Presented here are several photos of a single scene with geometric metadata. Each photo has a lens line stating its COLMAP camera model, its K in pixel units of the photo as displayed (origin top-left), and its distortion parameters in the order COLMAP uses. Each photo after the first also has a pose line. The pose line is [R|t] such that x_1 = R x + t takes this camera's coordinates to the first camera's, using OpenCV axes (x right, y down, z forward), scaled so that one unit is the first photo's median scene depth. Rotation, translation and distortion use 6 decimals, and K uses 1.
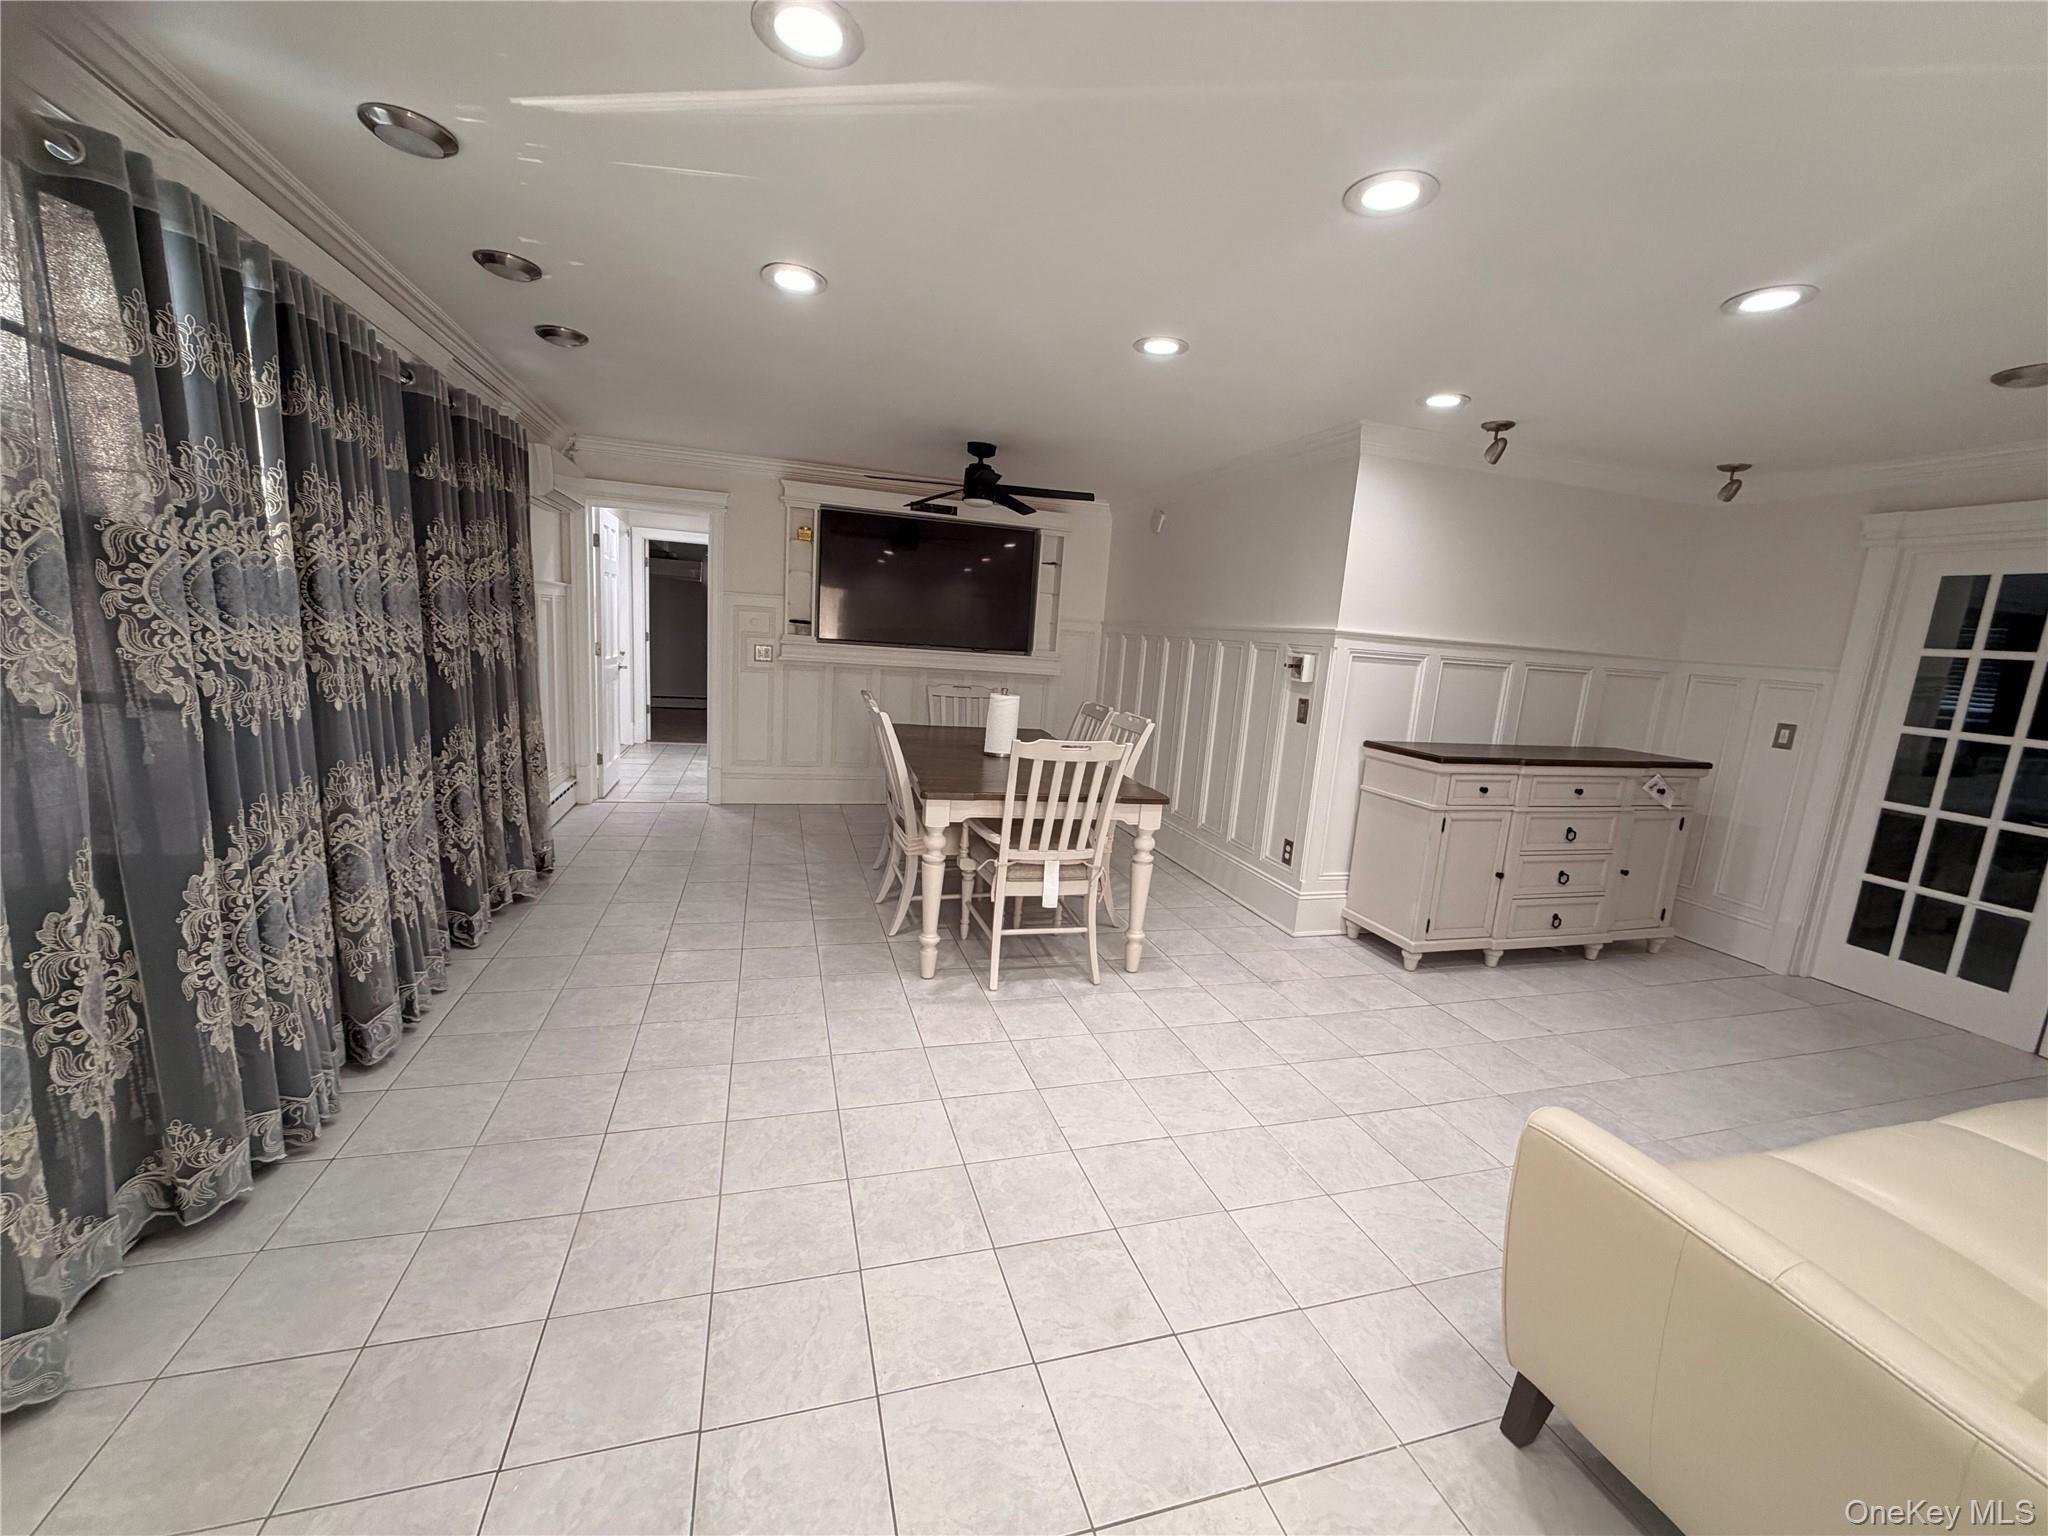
lens RADIAL K [[809.0, 0, 1026.9], [0, 809.0, 776.7], [0, 0, 1]] dist [-0.000089, 0.000235]
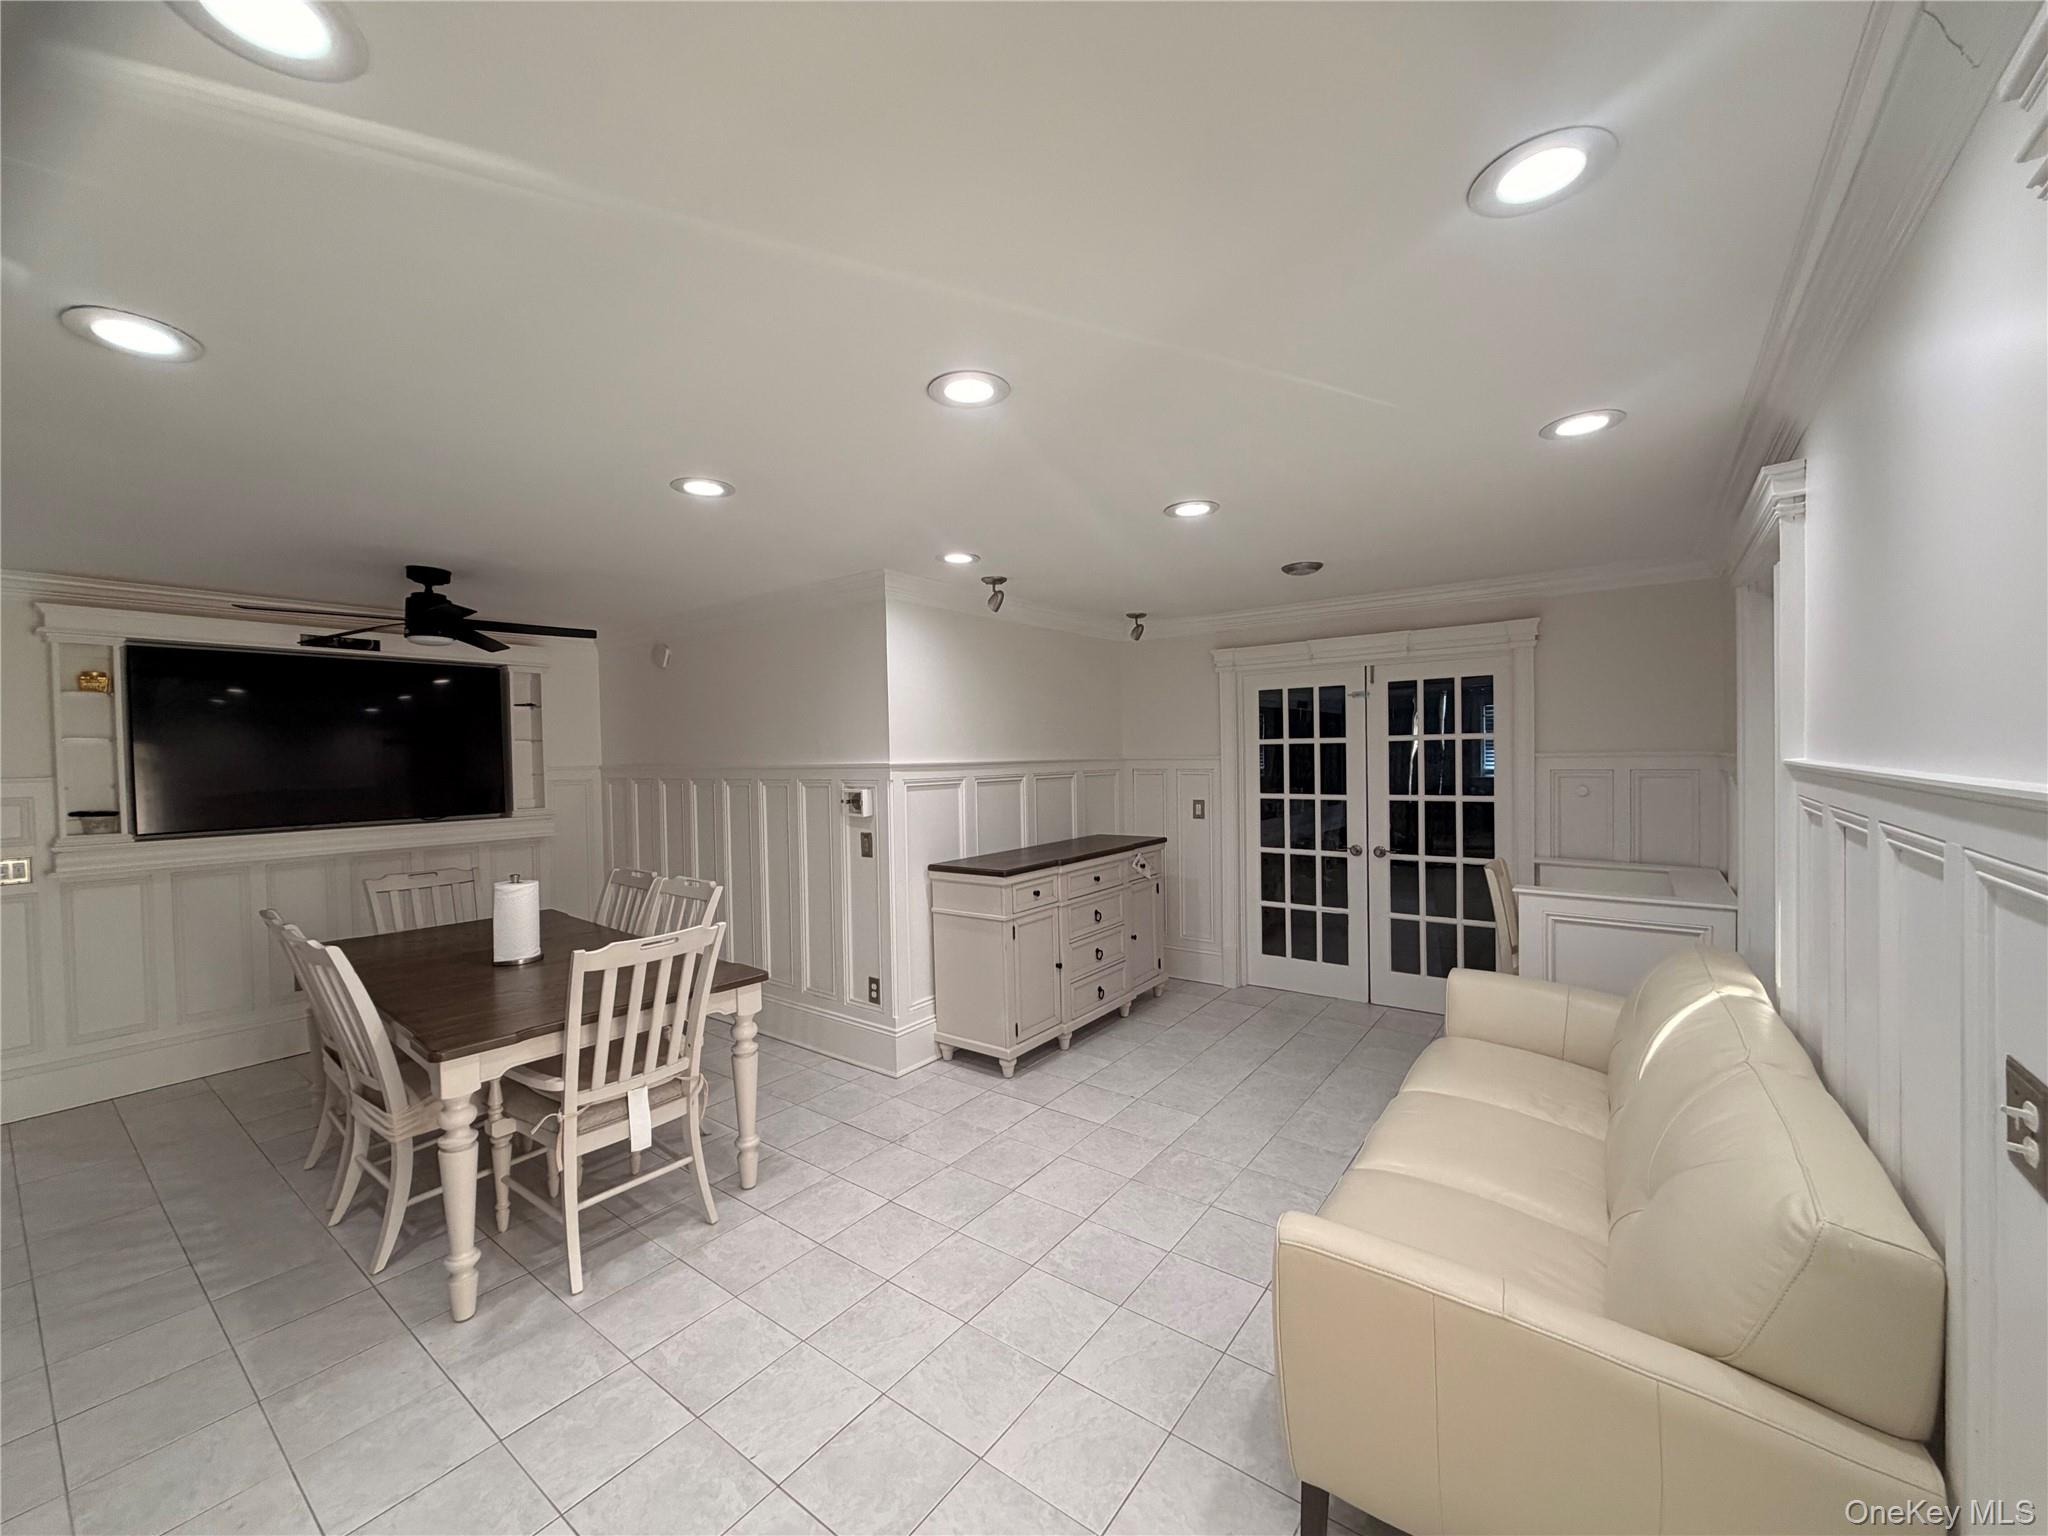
lens RADIAL K [[809.0, 0, 1027.2], [0, 809.0, 779.4], [0, 0, 1]] dist [-0.000089, 0.000235]
pose [[0.807415, -0.100835, 0.581303, -0.072872], [0.178512, 0.980857, -0.077806, -0.050702], [-0.562329, 0.166591, 0.809959, 0.076546]]
